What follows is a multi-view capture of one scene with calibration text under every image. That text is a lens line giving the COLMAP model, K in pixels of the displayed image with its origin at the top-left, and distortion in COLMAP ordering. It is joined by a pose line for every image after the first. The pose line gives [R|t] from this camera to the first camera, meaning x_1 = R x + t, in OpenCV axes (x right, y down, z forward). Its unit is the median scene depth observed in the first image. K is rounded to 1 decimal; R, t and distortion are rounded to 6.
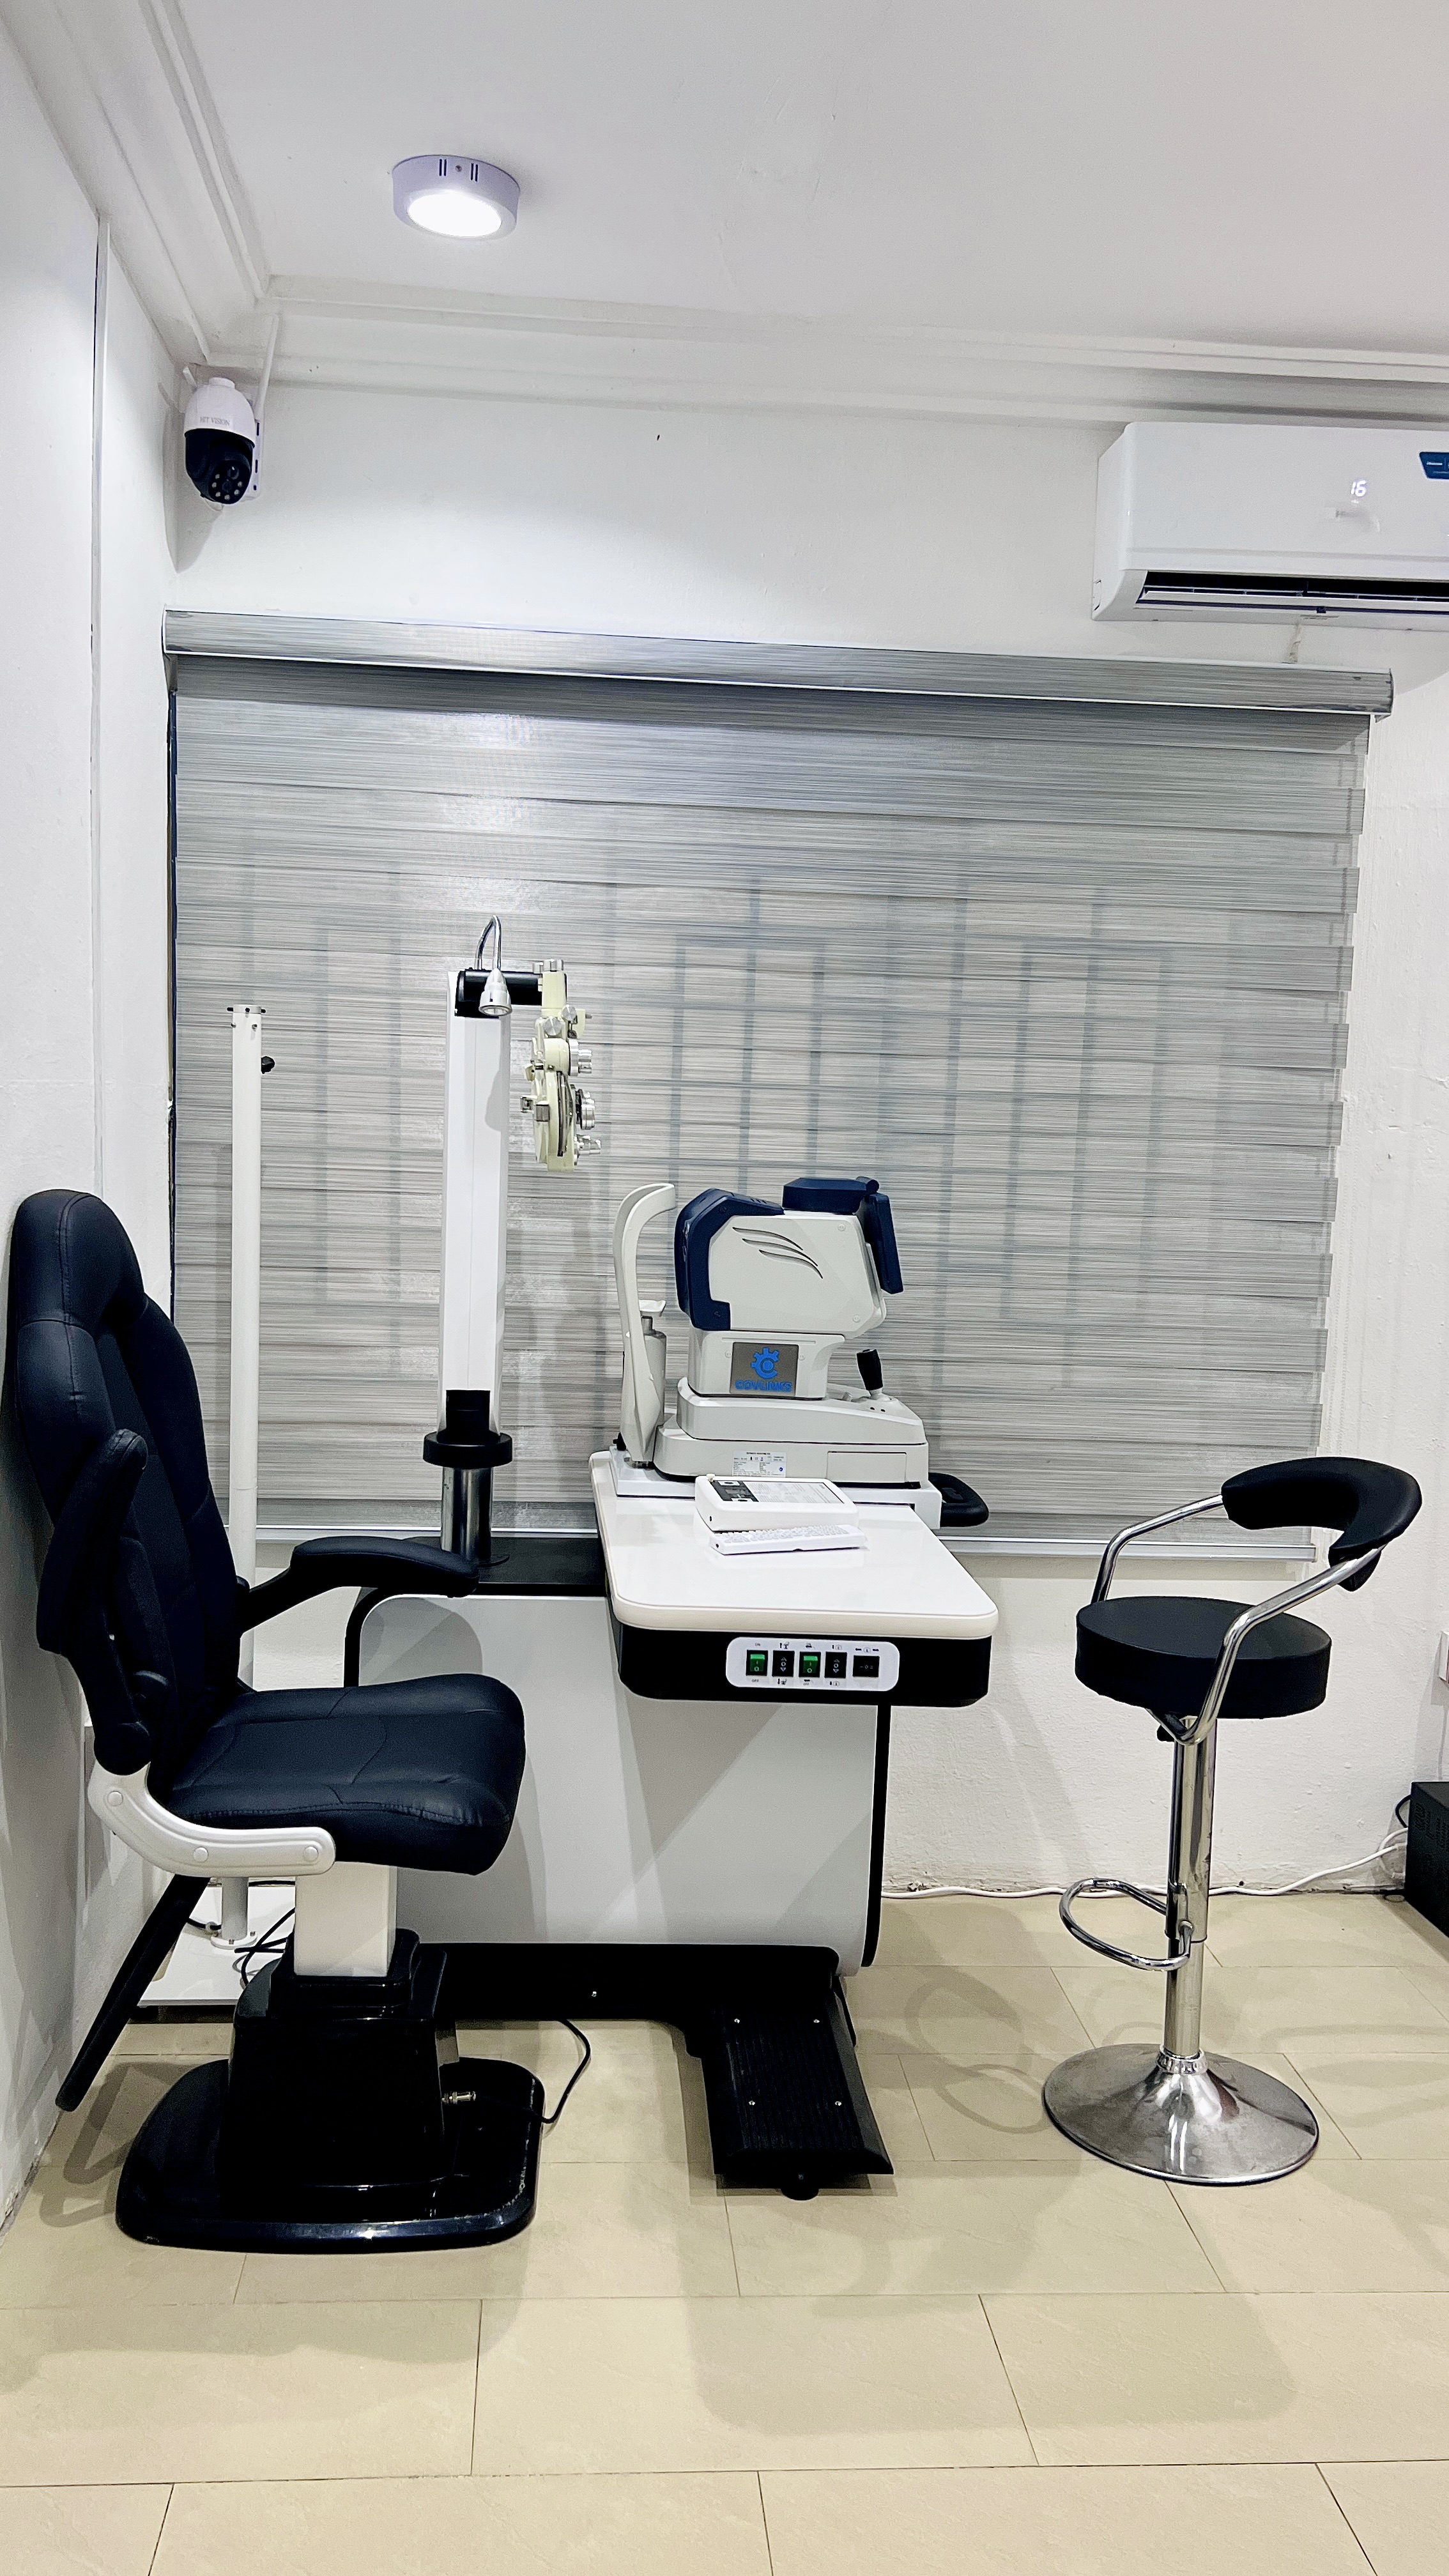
lens RADIAL K [[1946.0, 0, 709.6], [0, 1946.0, 1310.8], [0, 0, 1]] dist [0.052685, -0.056618]
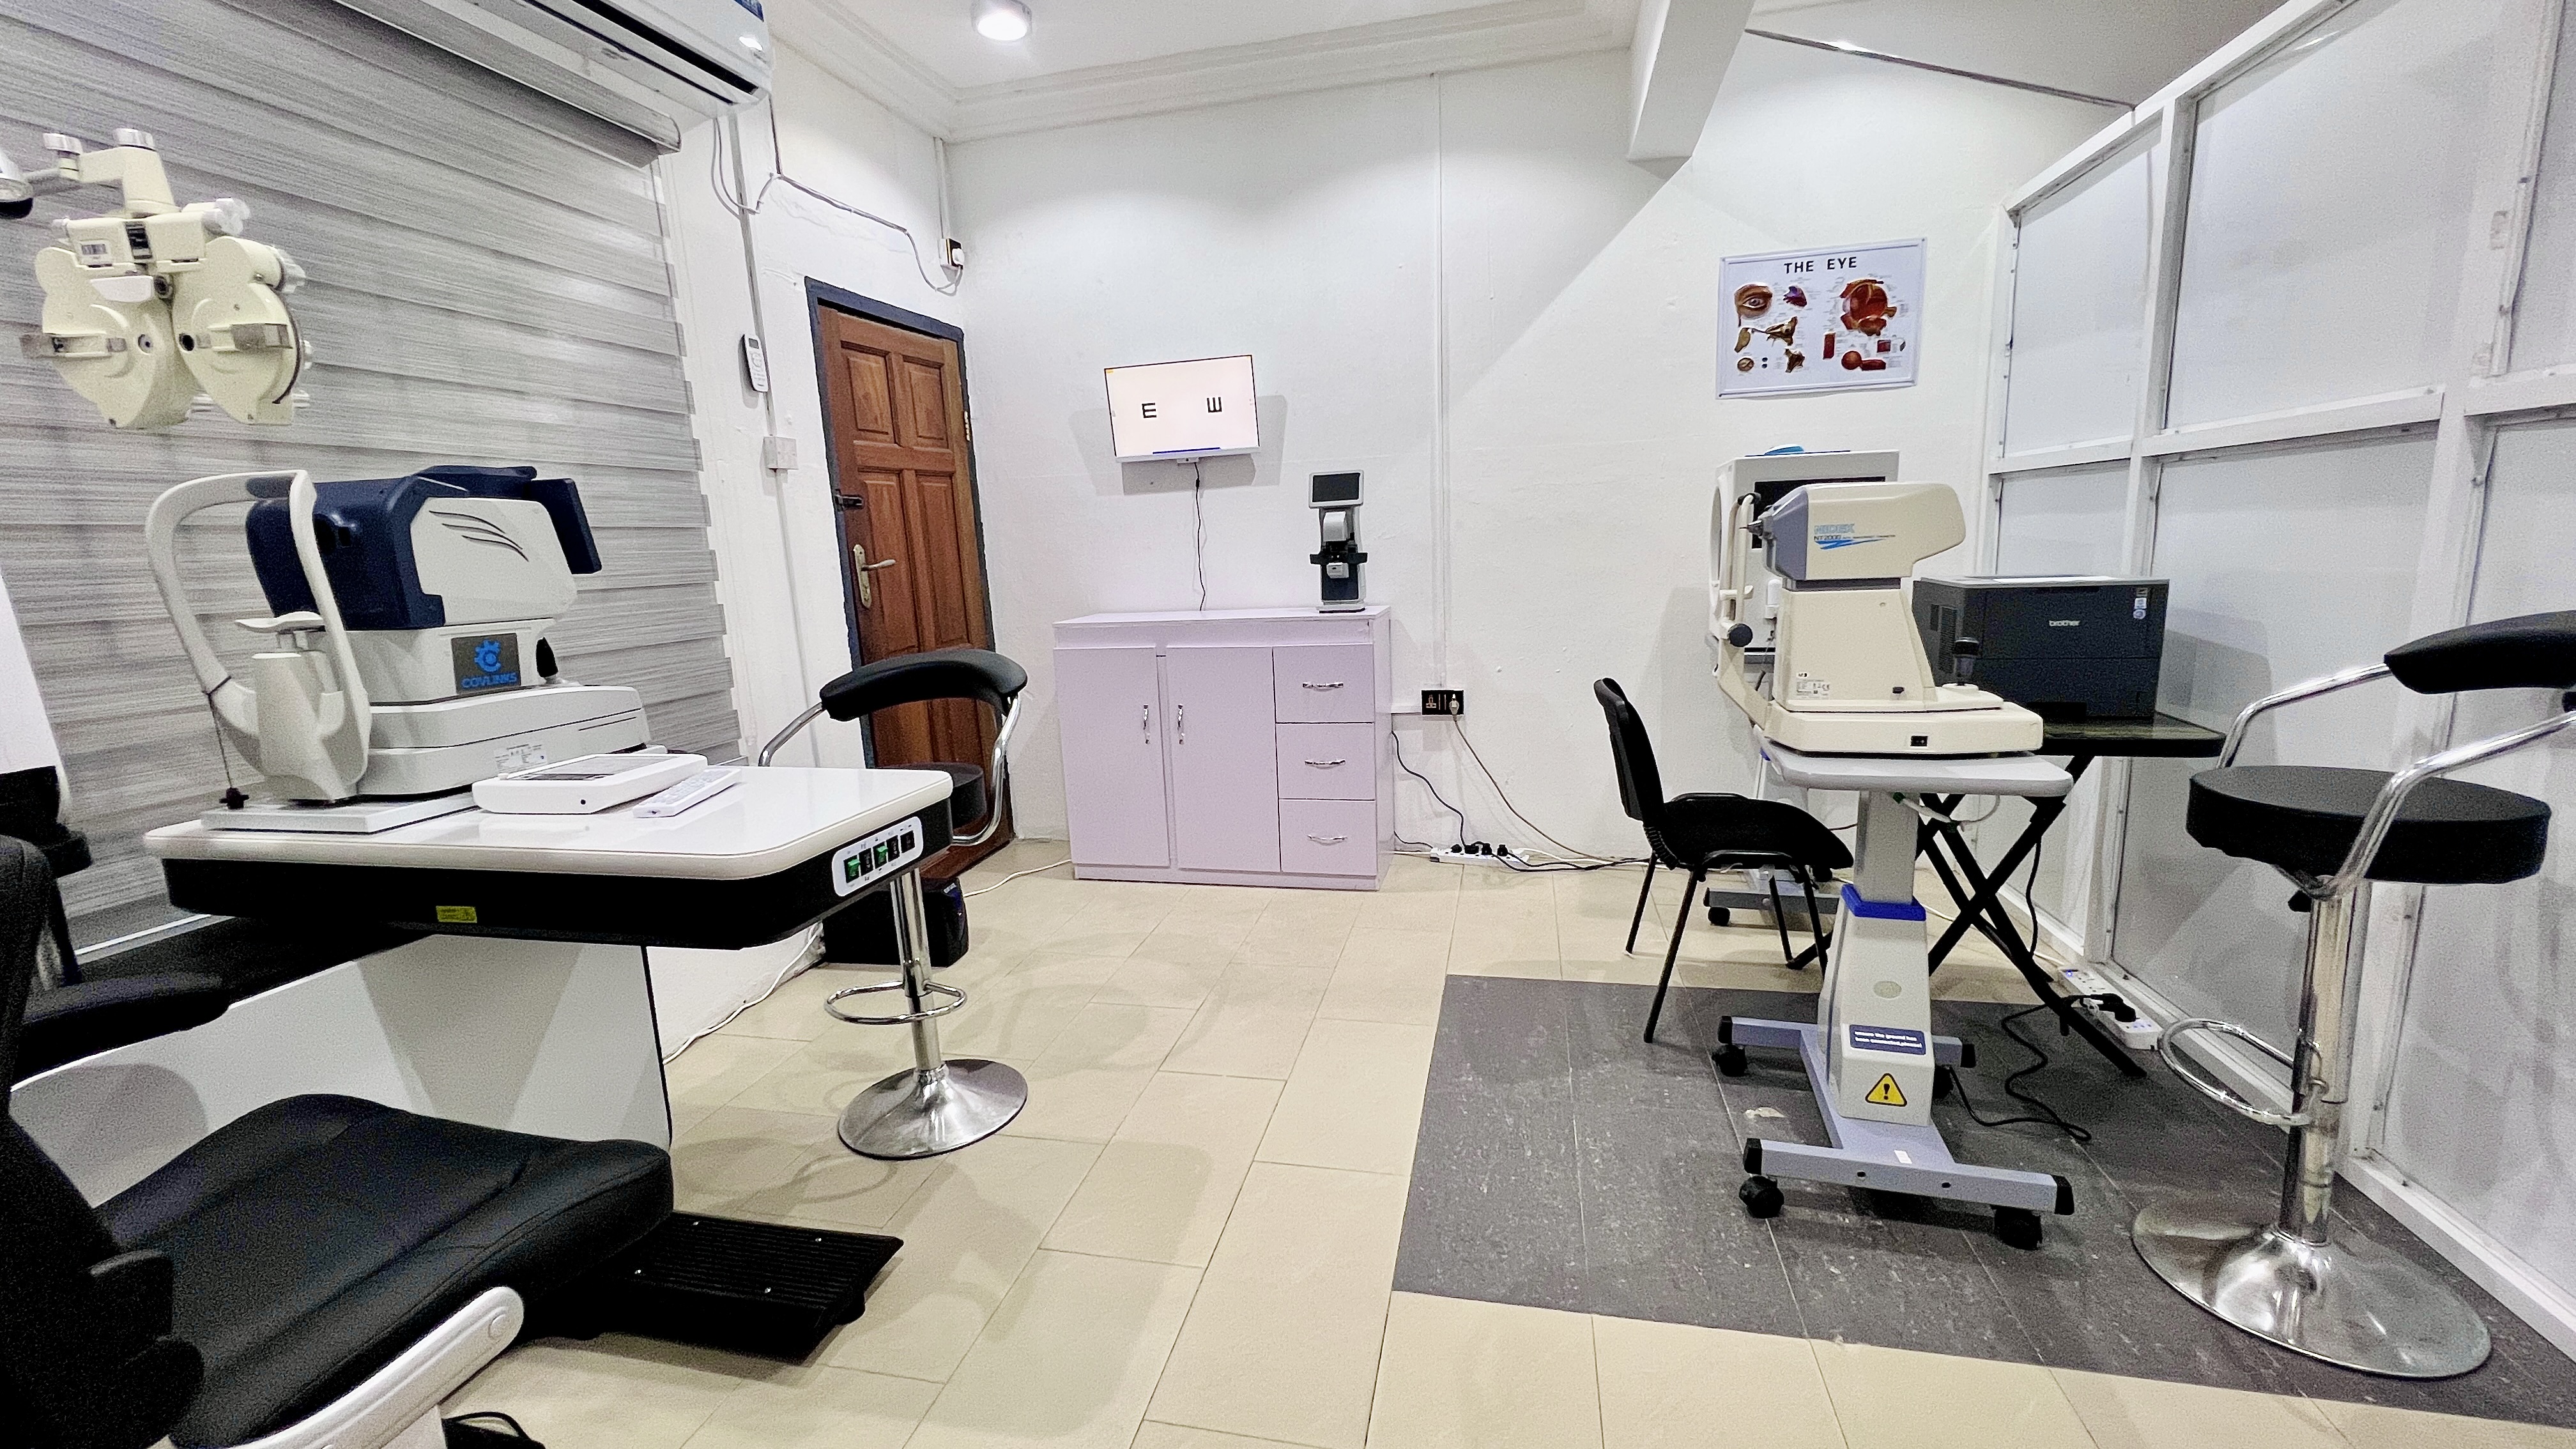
lens RADIAL K [[1035.6, 0, 1275.7], [0, 1035.6, 729.0], [0, 0, 1]] dist [-0.007753, 0.002050]
pose [[0.295451, -0.219341, 0.929838, -0.339896], [0.156997, 0.971203, 0.179213, 0.031587], [-0.942370, 0.093034, 0.321378, 0.470737]]
